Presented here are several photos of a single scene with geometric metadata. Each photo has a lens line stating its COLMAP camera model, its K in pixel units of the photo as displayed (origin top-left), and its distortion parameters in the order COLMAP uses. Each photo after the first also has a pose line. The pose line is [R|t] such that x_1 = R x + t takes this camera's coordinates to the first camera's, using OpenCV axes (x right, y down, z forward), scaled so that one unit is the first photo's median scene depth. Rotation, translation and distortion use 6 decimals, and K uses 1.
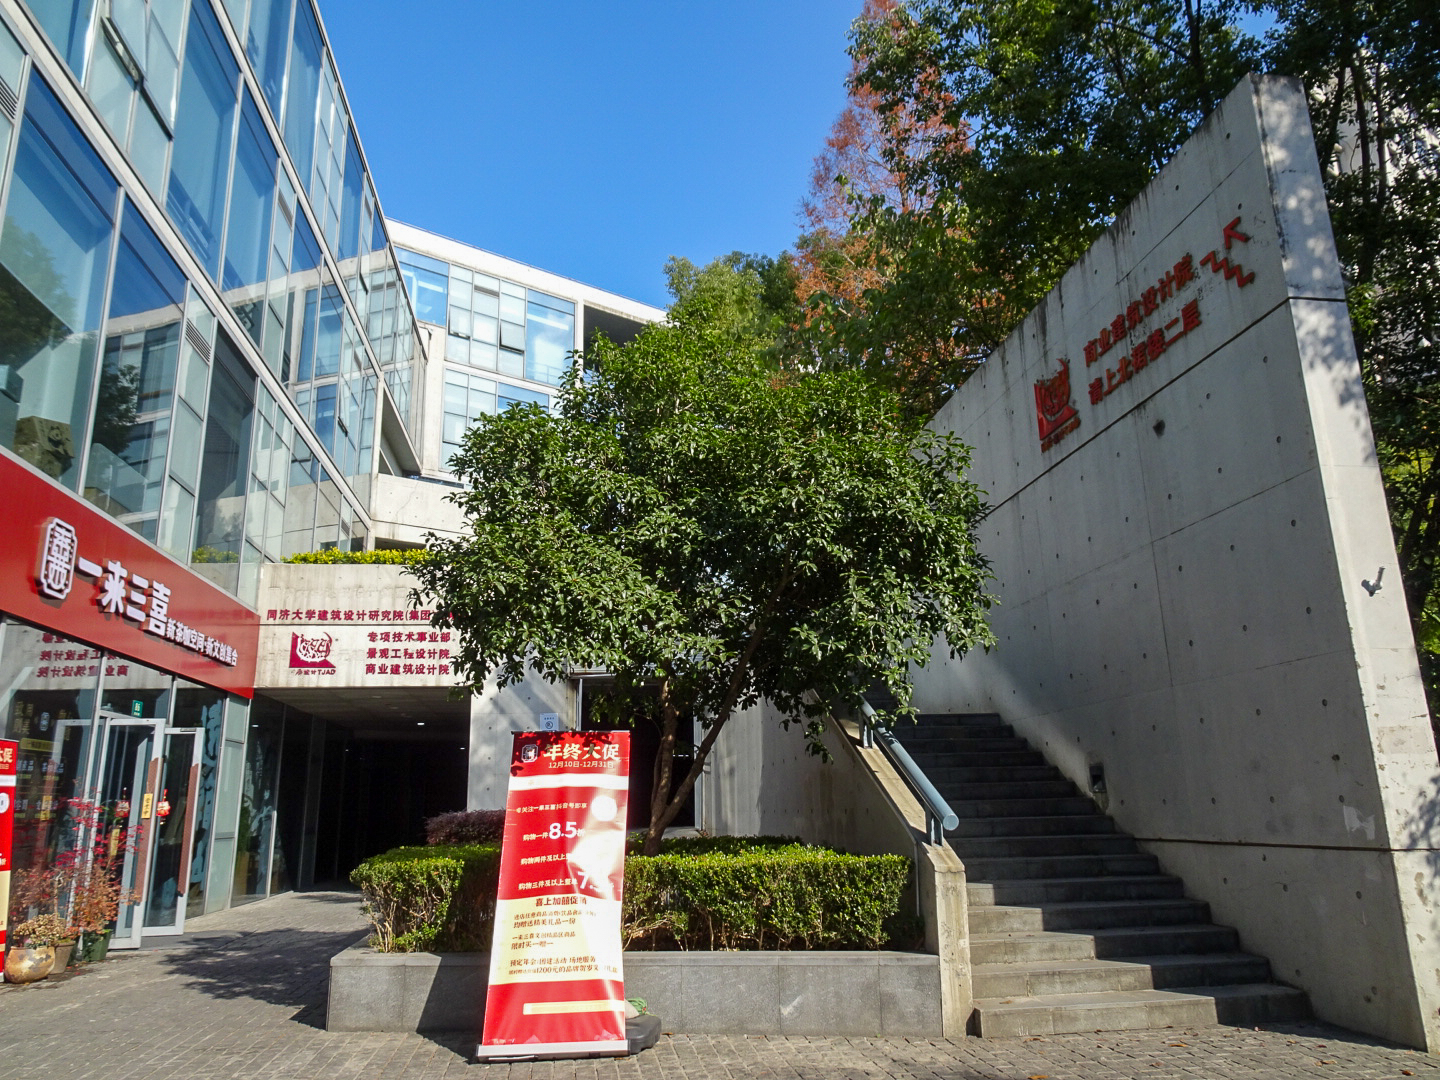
lens RADIAL K [[1023.4, 0, 720.0], [0, 1023.4, 540.0], [0, 0, 1]] dist [0.002582, 0.003069]
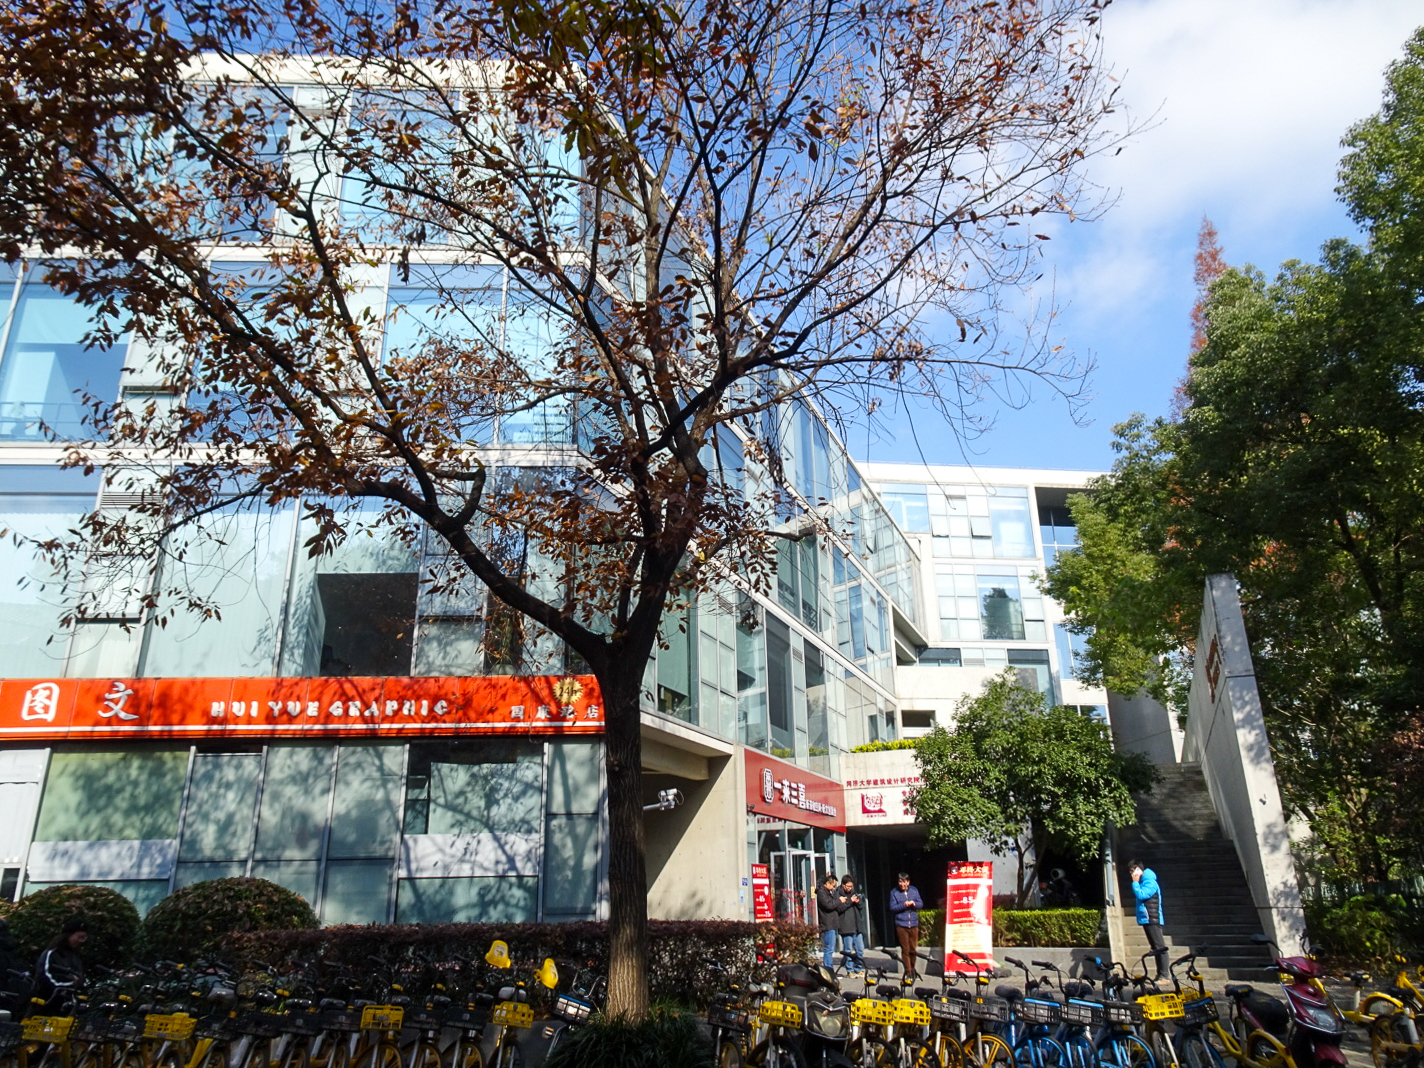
lens RADIAL K [[1012.1, 0, 712.0], [0, 1012.1, 534.0], [0, 0, 1]] dist [0.002582, 0.003069]
pose [[0.860147, -0.171121, -0.480485, 0.370851], [0.127009, 0.984226, -0.123158, -0.222195], [0.493980, 0.044907, 0.868313, -0.888405]]
